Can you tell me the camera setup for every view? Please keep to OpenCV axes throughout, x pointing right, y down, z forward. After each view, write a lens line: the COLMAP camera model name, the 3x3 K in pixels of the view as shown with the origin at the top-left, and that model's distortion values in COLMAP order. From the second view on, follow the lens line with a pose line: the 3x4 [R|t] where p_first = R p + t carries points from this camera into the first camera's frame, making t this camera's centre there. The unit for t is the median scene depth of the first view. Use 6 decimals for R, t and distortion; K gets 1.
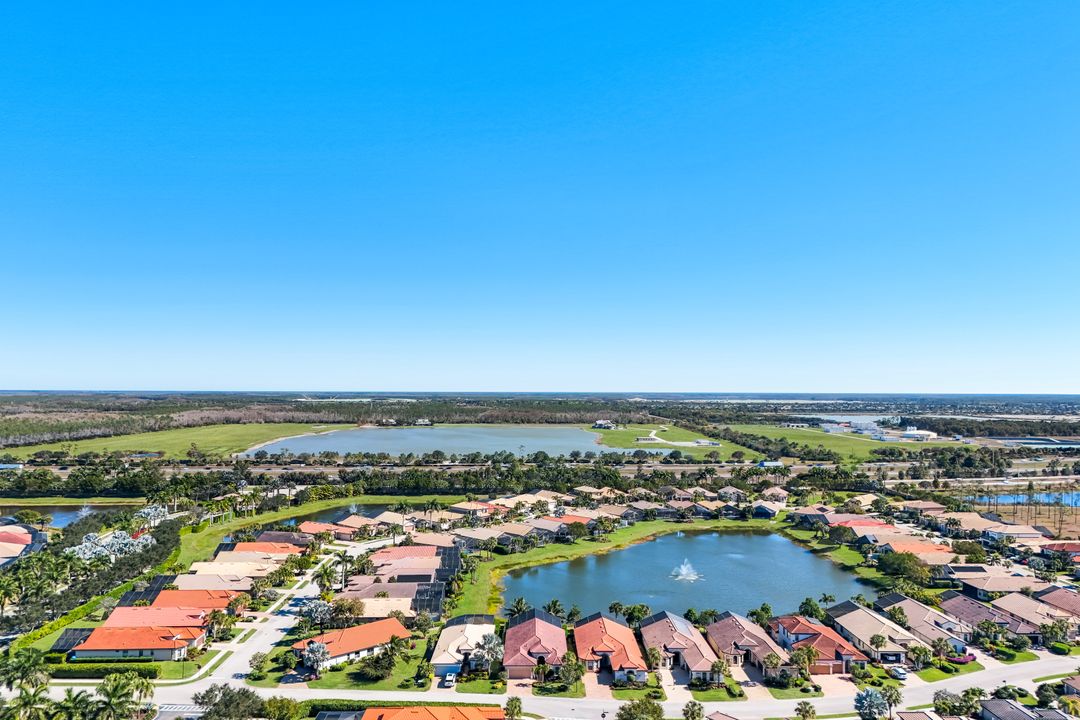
lens RADIAL K [[797.4, 0, 540.0], [0, 797.4, 360.0], [0, 0, 1]] dist [0.091913, -0.112009]
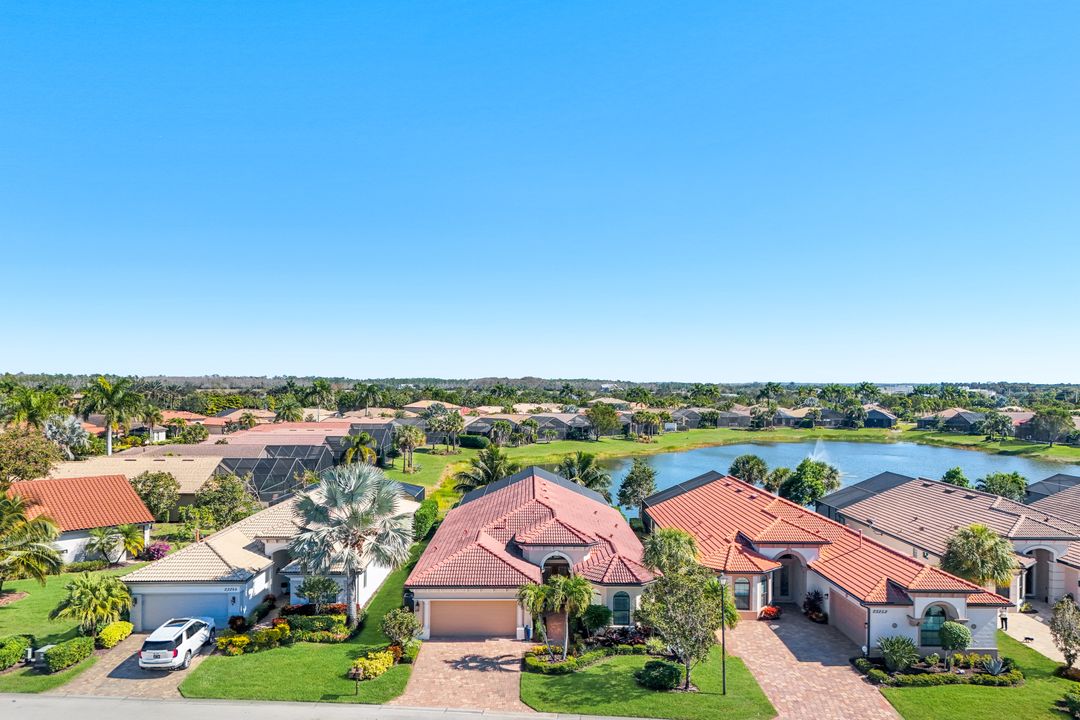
lens RADIAL K [[797.4, 0, 540.0], [0, 797.4, 360.0], [0, 0, 1]] dist [0.091913, -0.112009]
pose [[1.000000, -0.000259, 0.000684, -0.004201], [0.000255, 0.999988, 0.004885, 0.307003], [-0.000685, -0.004884, 0.999988, 0.749900]]
